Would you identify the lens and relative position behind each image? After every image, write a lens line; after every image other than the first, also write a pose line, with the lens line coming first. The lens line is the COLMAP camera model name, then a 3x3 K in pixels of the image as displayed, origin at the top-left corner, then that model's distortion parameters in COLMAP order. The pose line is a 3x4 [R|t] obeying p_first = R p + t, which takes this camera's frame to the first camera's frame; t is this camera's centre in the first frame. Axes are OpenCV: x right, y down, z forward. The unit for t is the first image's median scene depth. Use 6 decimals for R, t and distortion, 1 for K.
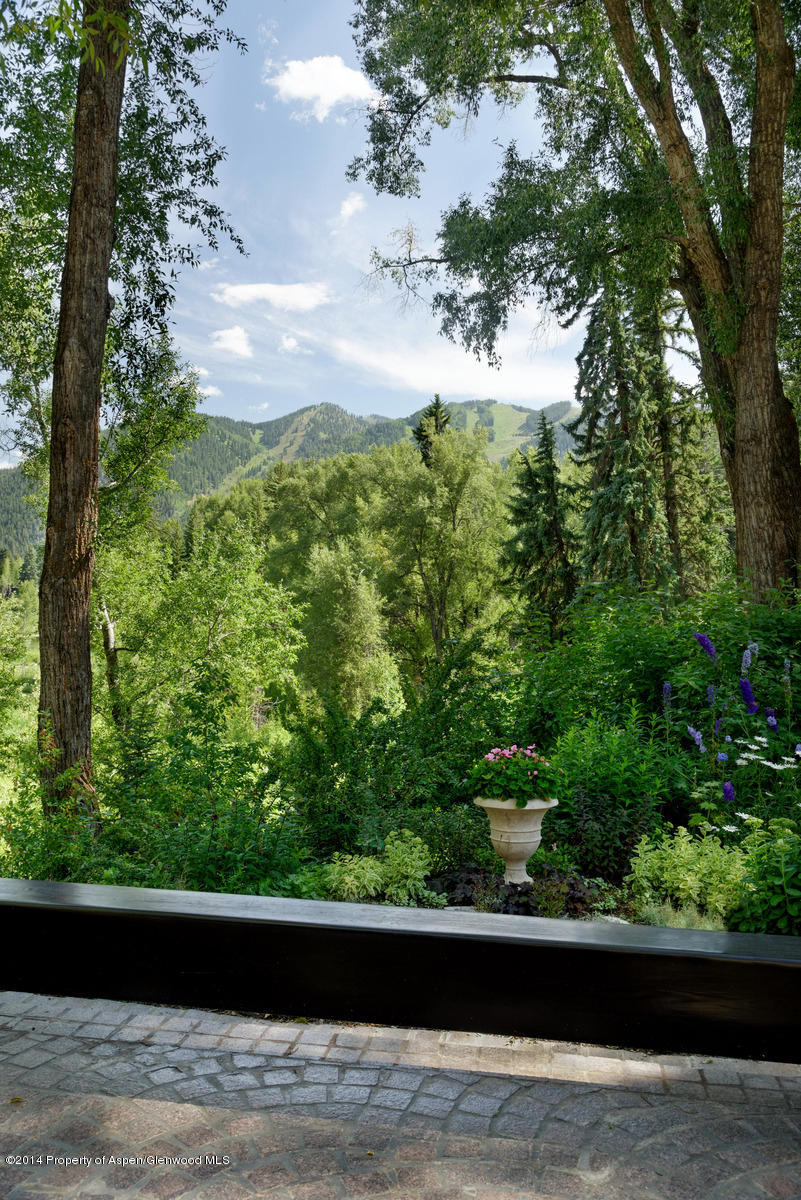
lens RADIAL K [[999.0, 0, 403.1], [0, 999.0, 606.0], [0, 0, 1]] dist [-0.001578, 0.000230]
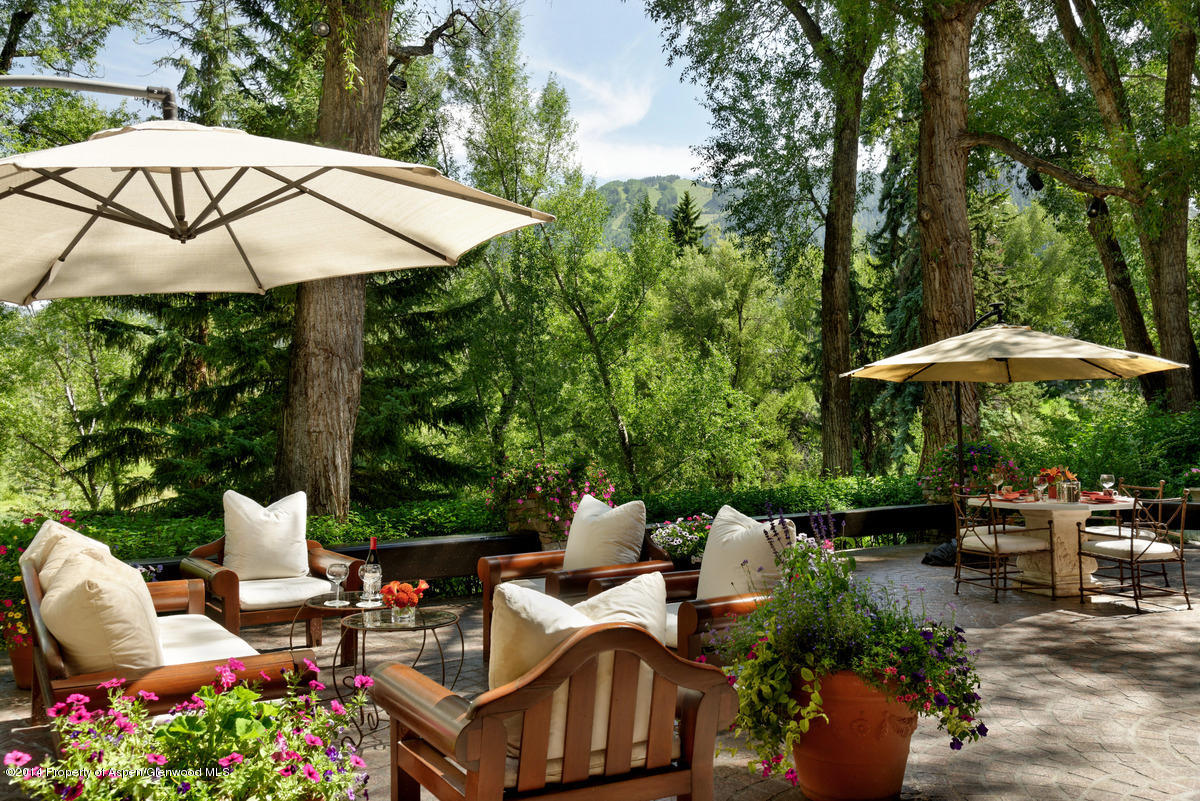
lens RADIAL K [[1080.6, 0, 595.4], [0, 1080.6, 396.5], [0, 0, 1]] dist [0.022570, 0.007681]
pose [[0.999491, -0.030667, 0.008844, -0.132911], [0.030704, 0.999520, -0.004095, -0.006666], [-0.008714, 0.004364, 0.999953, -0.158856]]
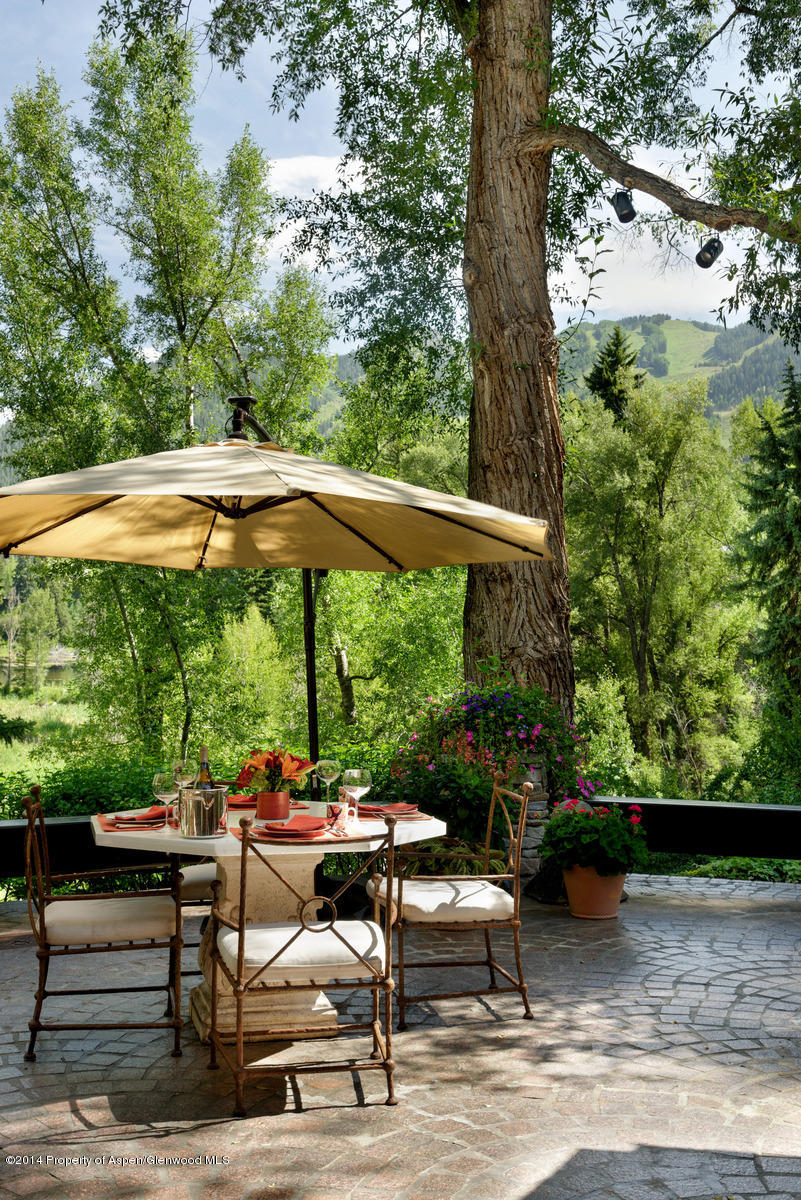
lens RADIAL K [[1438.5, 0, 401.8], [0, 1438.5, 600.7], [0, 0, 1]] dist [-0.010806, 0.000000]
pose [[0.995480, -0.013078, -0.094066, -0.048173], [0.012013, 0.999857, -0.011885, -0.003538], [0.094208, 0.010701, 0.995495, -0.096323]]
